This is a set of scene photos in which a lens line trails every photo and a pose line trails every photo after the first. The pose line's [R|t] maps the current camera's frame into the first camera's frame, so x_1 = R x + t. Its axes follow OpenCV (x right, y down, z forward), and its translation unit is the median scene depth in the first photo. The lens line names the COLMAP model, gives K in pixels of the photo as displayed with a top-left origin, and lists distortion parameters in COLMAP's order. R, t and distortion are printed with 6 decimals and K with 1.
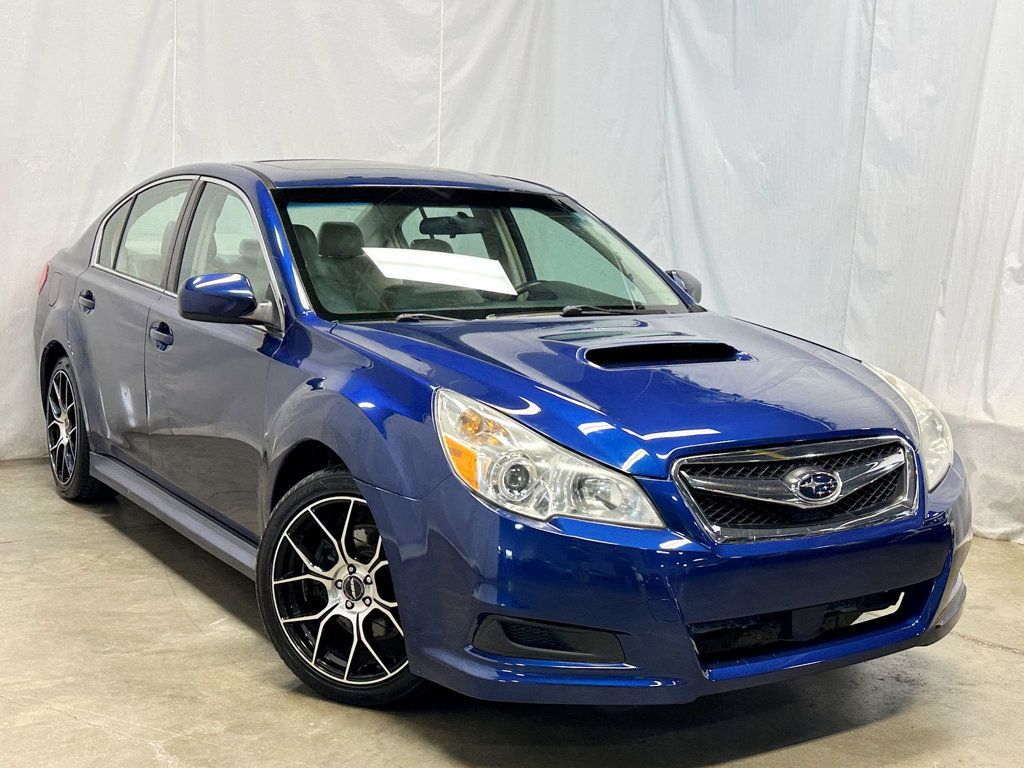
lens RADIAL K [[1338.6, 0, 512.0], [0, 1338.6, 384.0], [0, 0, 1]] dist [0.239999, -0.799193]
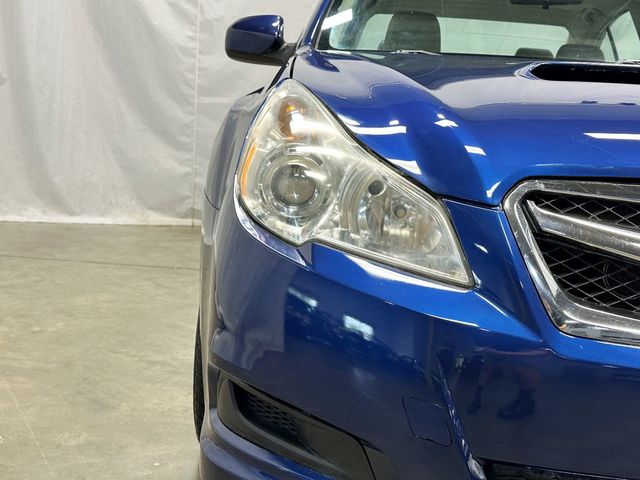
lens RADIAL K [[836.6, 0, 320.0], [0, 836.6, 240.0], [0, 0, 1]] dist [0.239999, -0.799193]
pose [[0.821679, 0.127221, -0.555570, 0.246607], [-0.135881, 0.990389, 0.025824, 0.080706], [0.553516, 0.054272, 0.831069, 0.615370]]
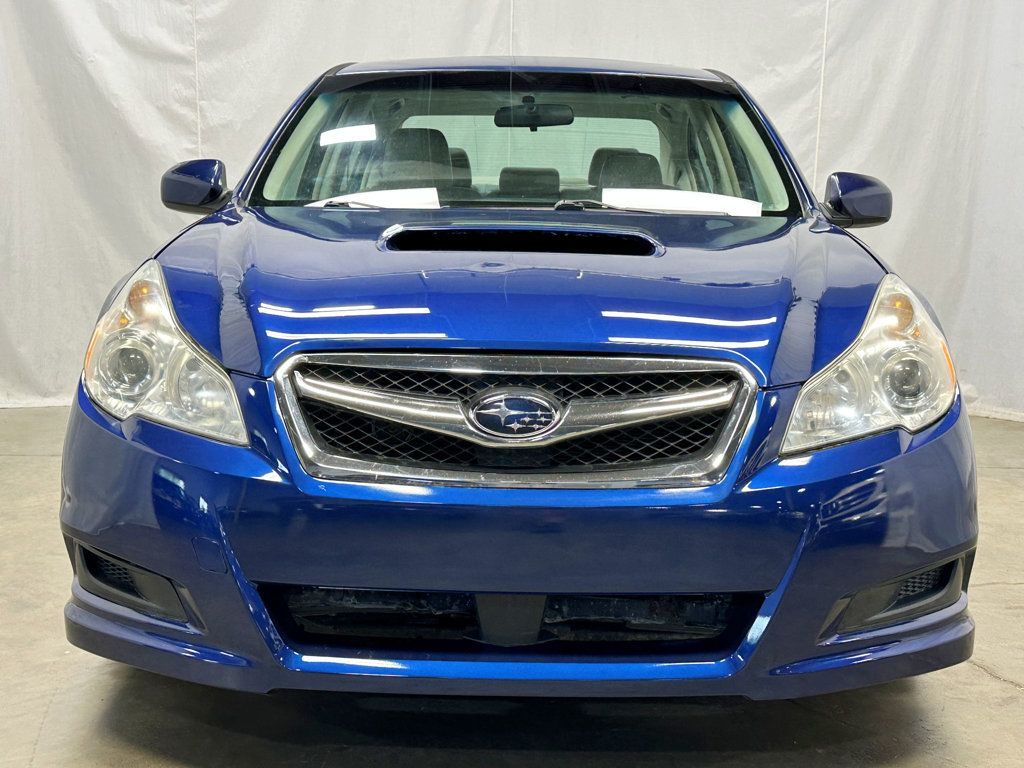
lens RADIAL K [[1338.6, 0, 512.0], [0, 1338.6, 384.0], [0, 0, 1]] dist [0.239999, -0.799193]
pose [[0.826879, 0.067162, -0.558355, 0.591168], [-0.073833, 0.997214, 0.010609, 0.052889], [0.557512, 0.032452, 0.829535, 0.451523]]
